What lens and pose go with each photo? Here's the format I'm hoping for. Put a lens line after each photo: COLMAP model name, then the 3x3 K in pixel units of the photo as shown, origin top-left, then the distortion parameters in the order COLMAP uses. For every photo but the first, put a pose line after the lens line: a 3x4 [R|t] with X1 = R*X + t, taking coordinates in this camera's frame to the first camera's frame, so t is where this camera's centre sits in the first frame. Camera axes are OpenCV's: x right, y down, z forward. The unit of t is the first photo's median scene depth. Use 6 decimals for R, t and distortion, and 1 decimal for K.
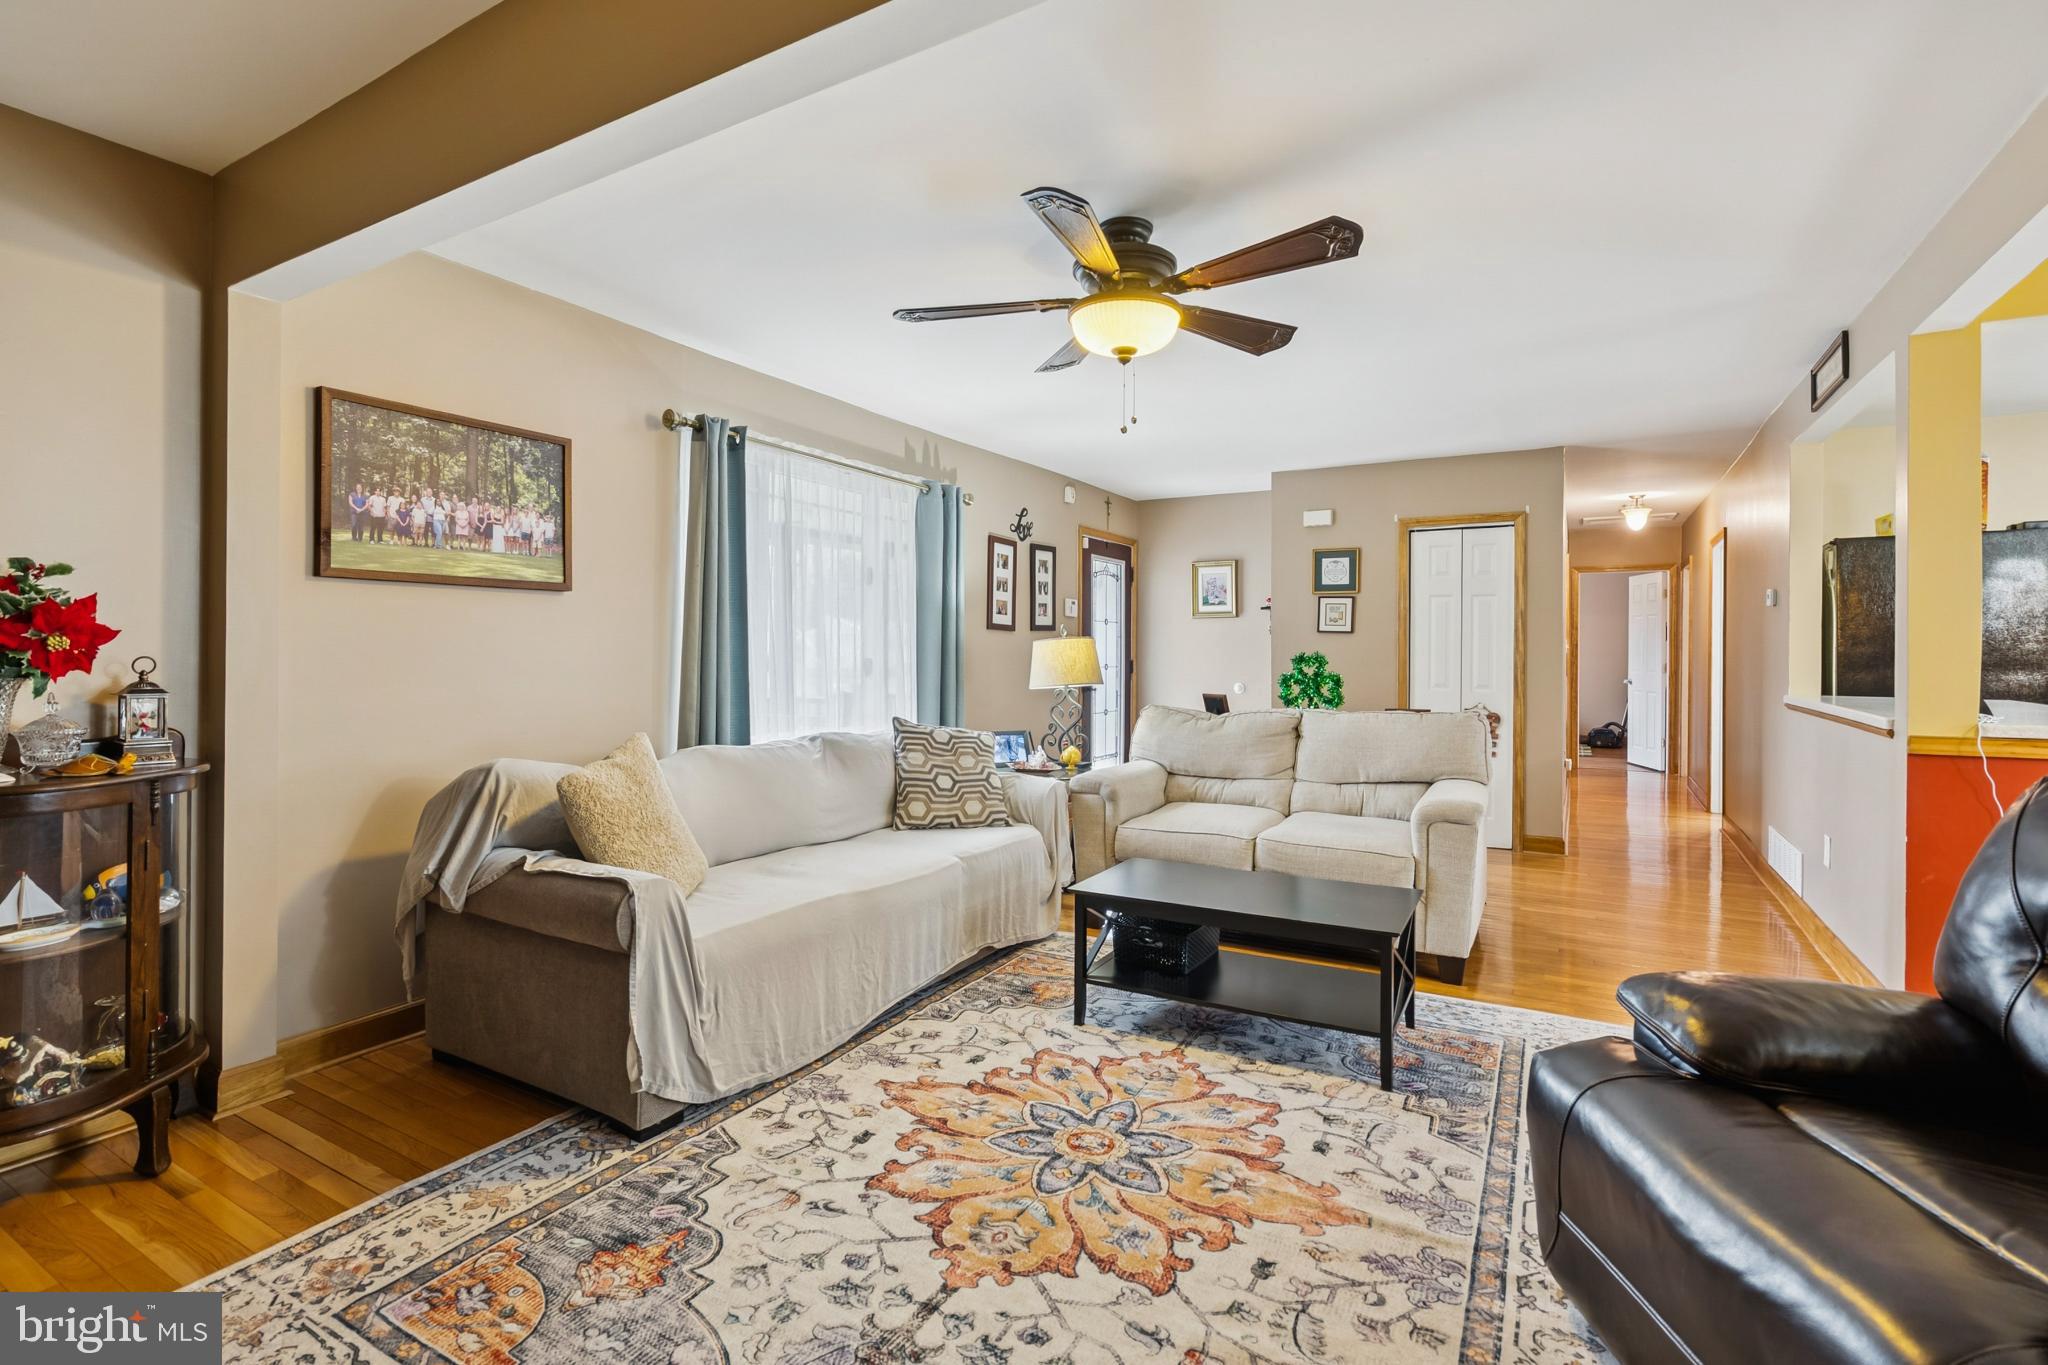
lens RADIAL K [[937.0, 0, 1009.9], [0, 937.0, 661.6], [0, 0, 1]] dist [-0.000369, 0.000740]
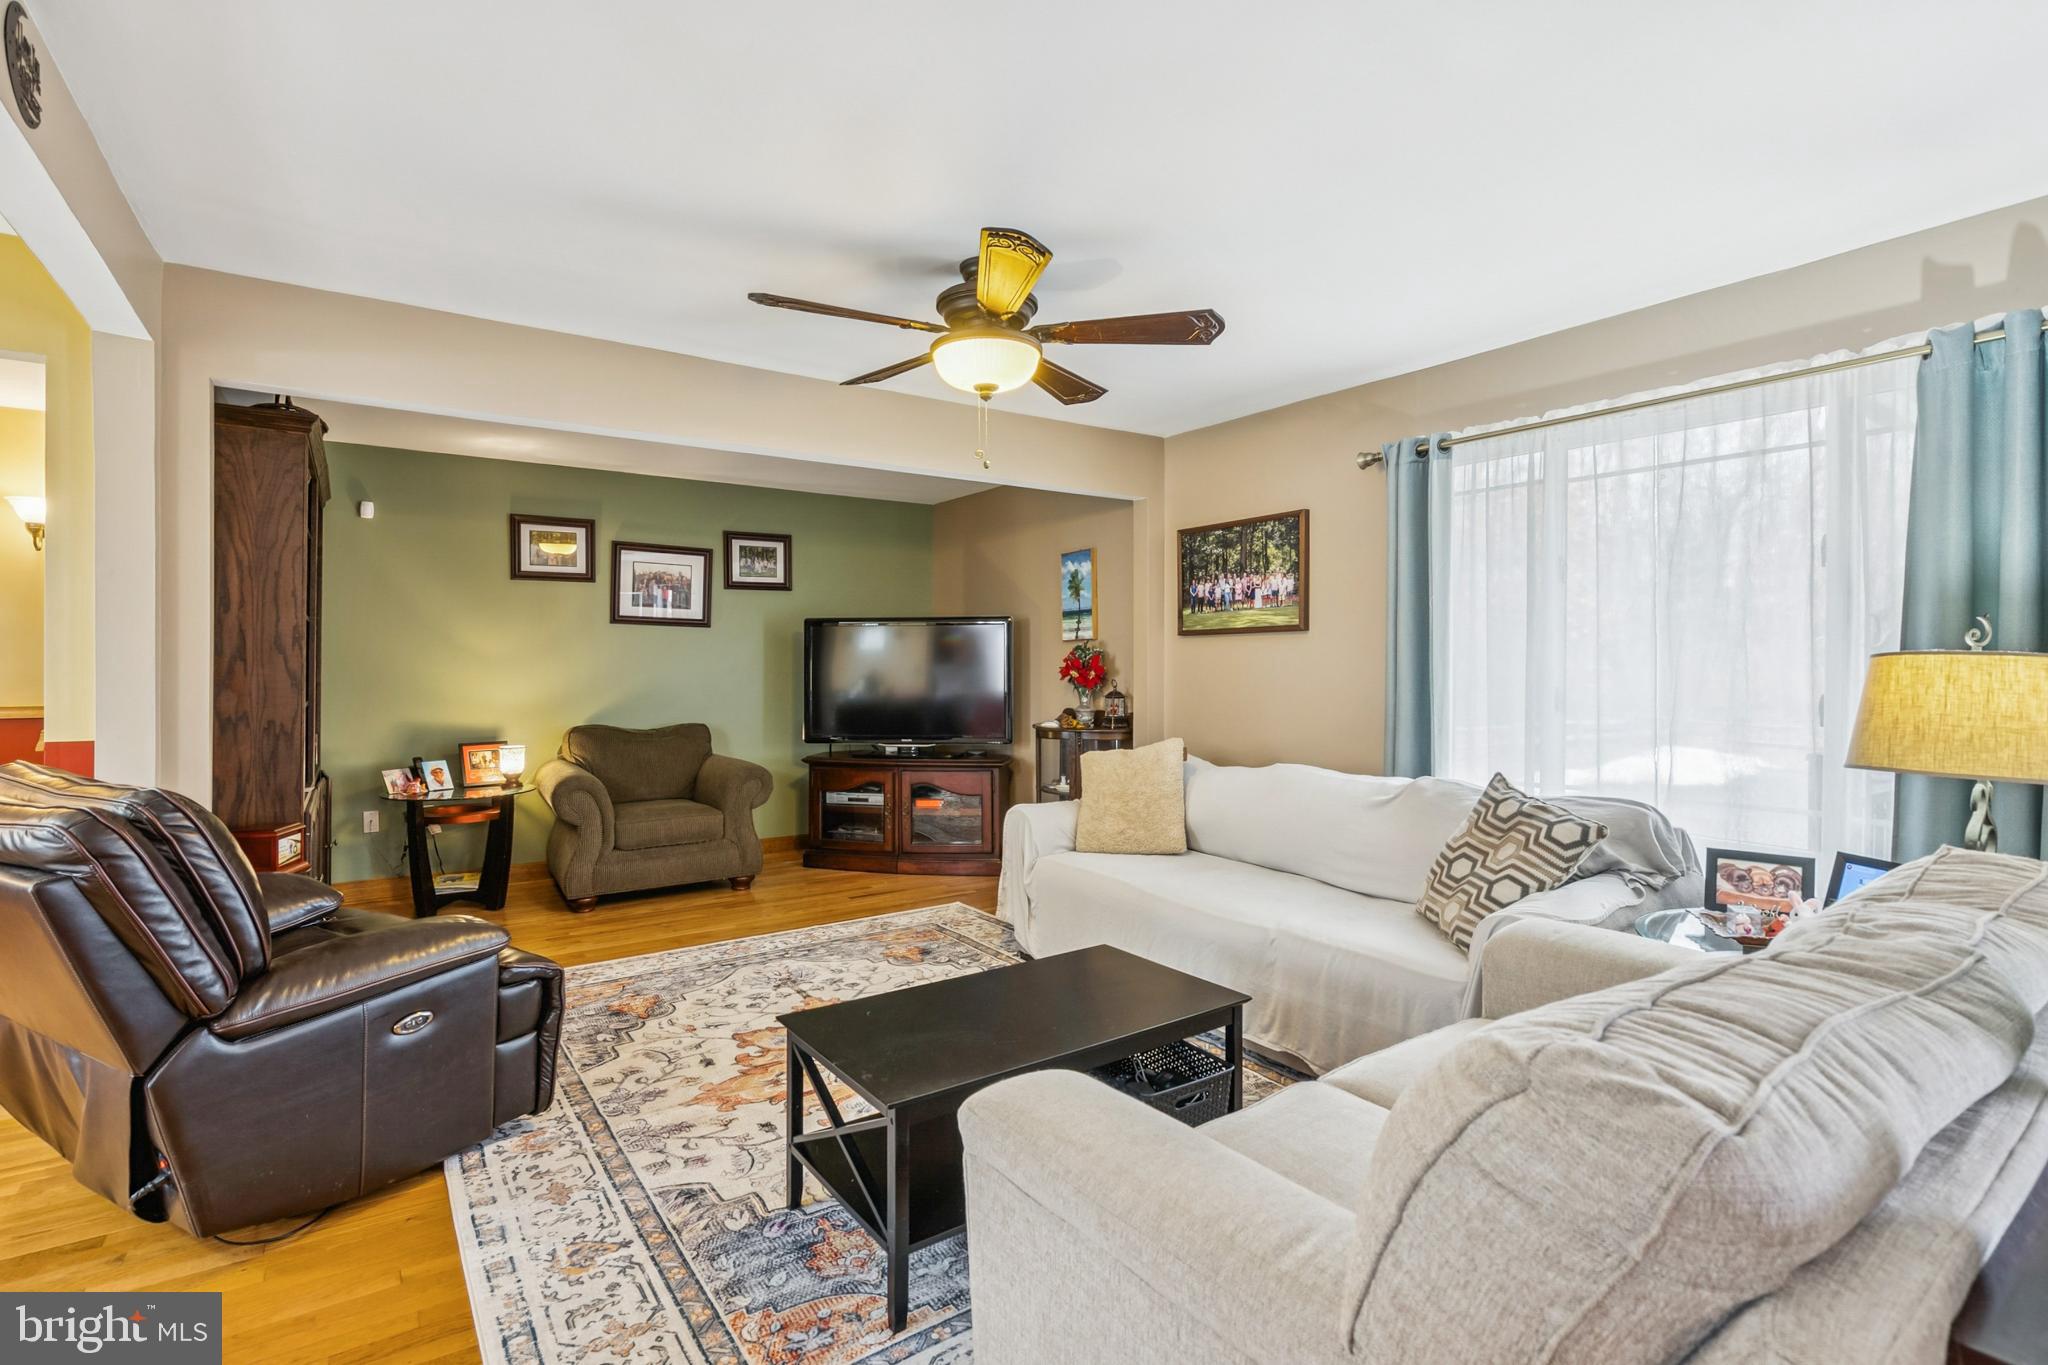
lens RADIAL K [[937.0, 0, 1008.5], [0, 937.0, 671.8], [0, 0, 1]] dist [-0.000369, 0.000740]
pose [[-0.410589, 0.000046, -0.911821, 0.967177], [-0.011343, 0.999922, 0.005158, -0.025880], [0.911750, 0.012461, -0.410556, 1.344816]]
